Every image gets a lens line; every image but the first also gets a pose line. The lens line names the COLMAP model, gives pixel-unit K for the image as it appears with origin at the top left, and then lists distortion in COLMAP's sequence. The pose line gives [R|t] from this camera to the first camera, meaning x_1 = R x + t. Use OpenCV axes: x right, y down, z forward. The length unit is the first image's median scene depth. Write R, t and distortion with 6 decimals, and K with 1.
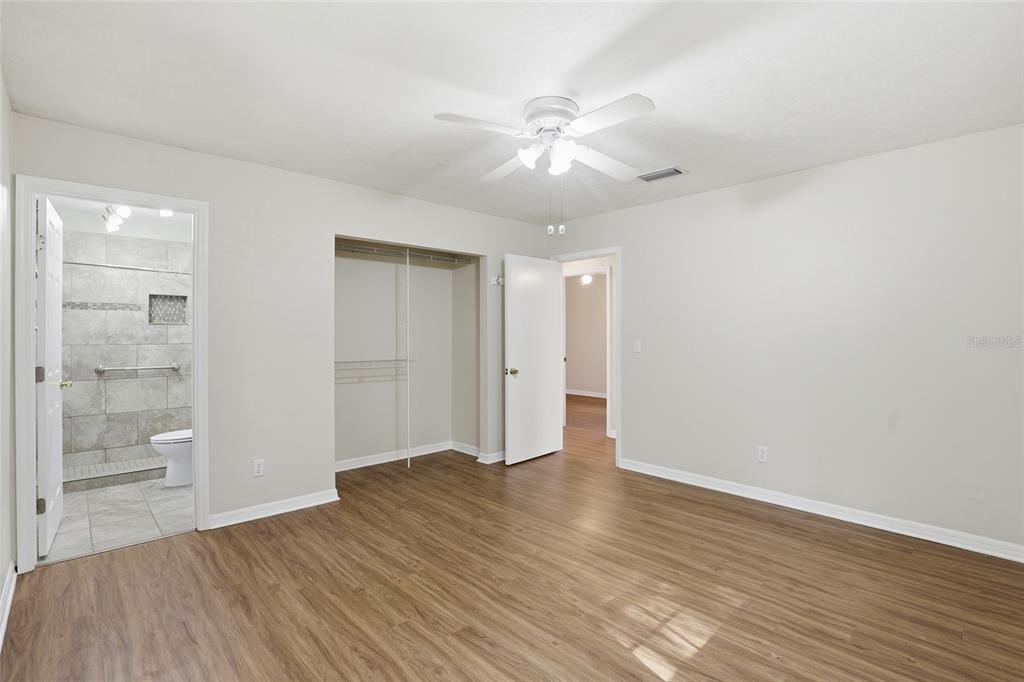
lens RADIAL K [[476.7, 0, 514.0], [0, 476.7, 330.6], [0, 0, 1]] dist [-0.028830, 0.000546]
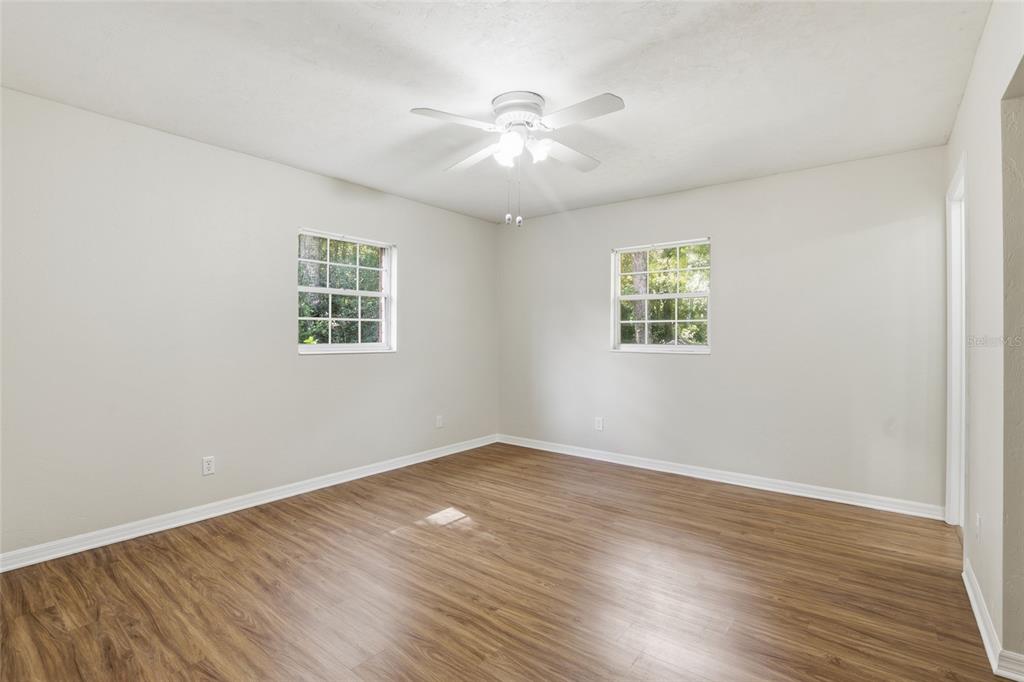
lens RADIAL K [[476.7, 0, 511.5], [0, 476.7, 337.1], [0, 0, 1]] dist [-0.028830, 0.000546]
pose [[-0.989773, -0.001823, -0.142641, 0.158622], [-0.001517, 0.999996, -0.002258, 0.028332], [0.142645, -0.002019, -0.989772, 1.331594]]
